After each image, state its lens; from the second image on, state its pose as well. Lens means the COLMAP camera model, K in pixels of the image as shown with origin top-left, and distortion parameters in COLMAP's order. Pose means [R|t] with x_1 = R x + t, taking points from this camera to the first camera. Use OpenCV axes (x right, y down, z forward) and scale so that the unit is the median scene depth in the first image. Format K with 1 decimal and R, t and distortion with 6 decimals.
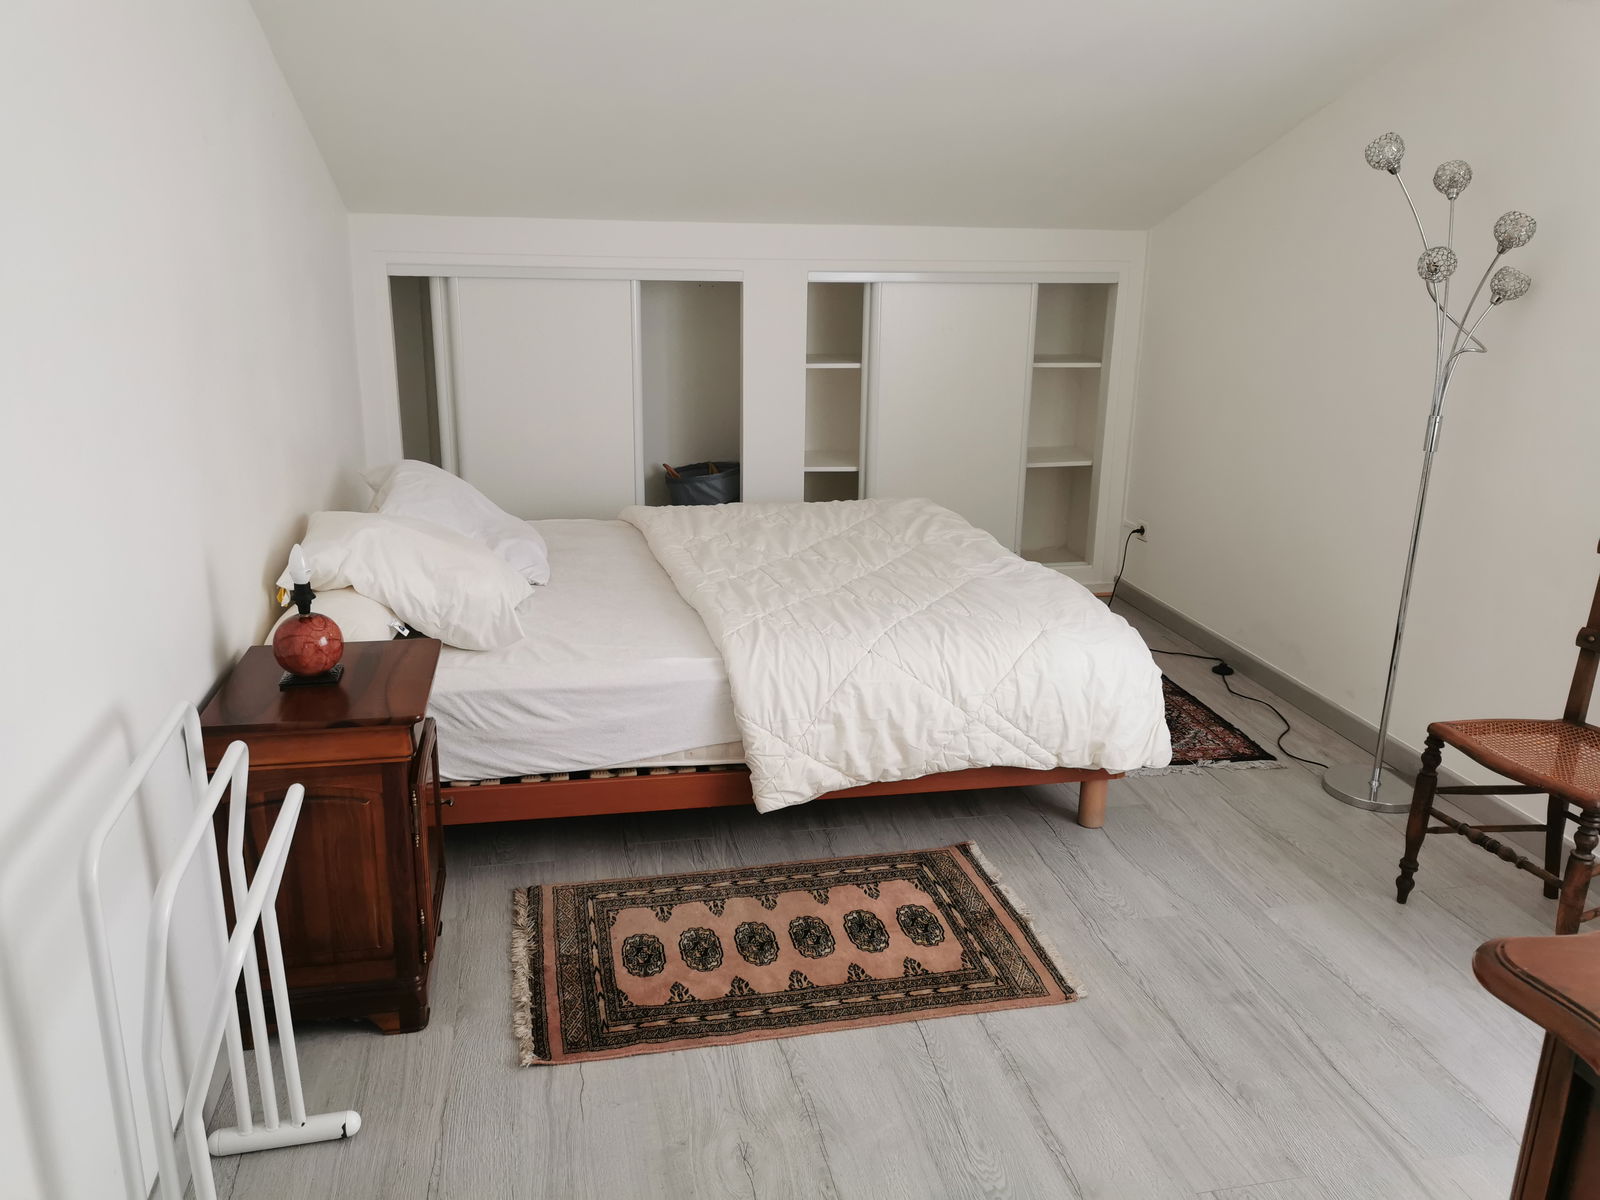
lens RADIAL K [[1239.3, 0, 799.2], [0, 1239.3, 600.7], [0, 0, 1]] dist [0.003018, -0.005193]
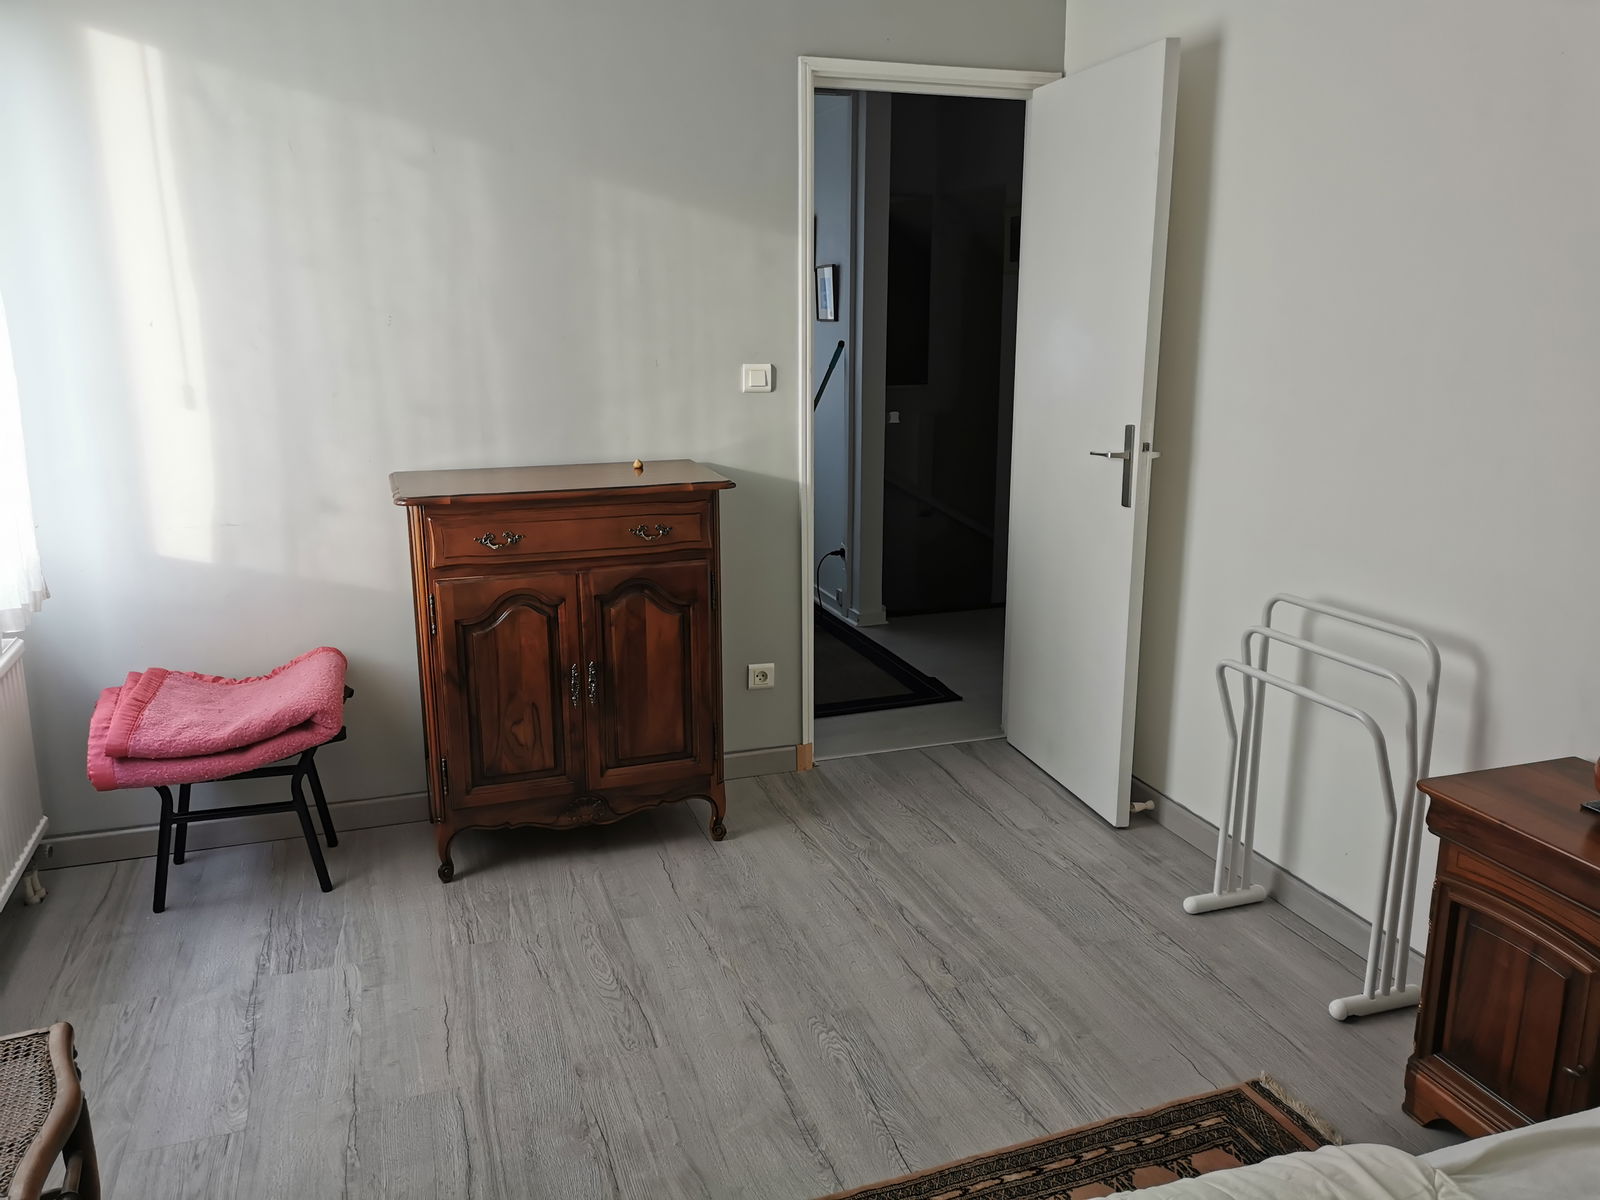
lens RADIAL K [[1239.3, 0, 800.2], [0, 1239.3, 599.4], [0, 0, 1]] dist [0.003018, -0.005193]
pose [[-0.992740, 0.011940, -0.119688, 0.309116], [-0.048937, 0.868890, 0.492580, -0.509001], [0.109877, 0.494861, -0.861997, 1.741058]]
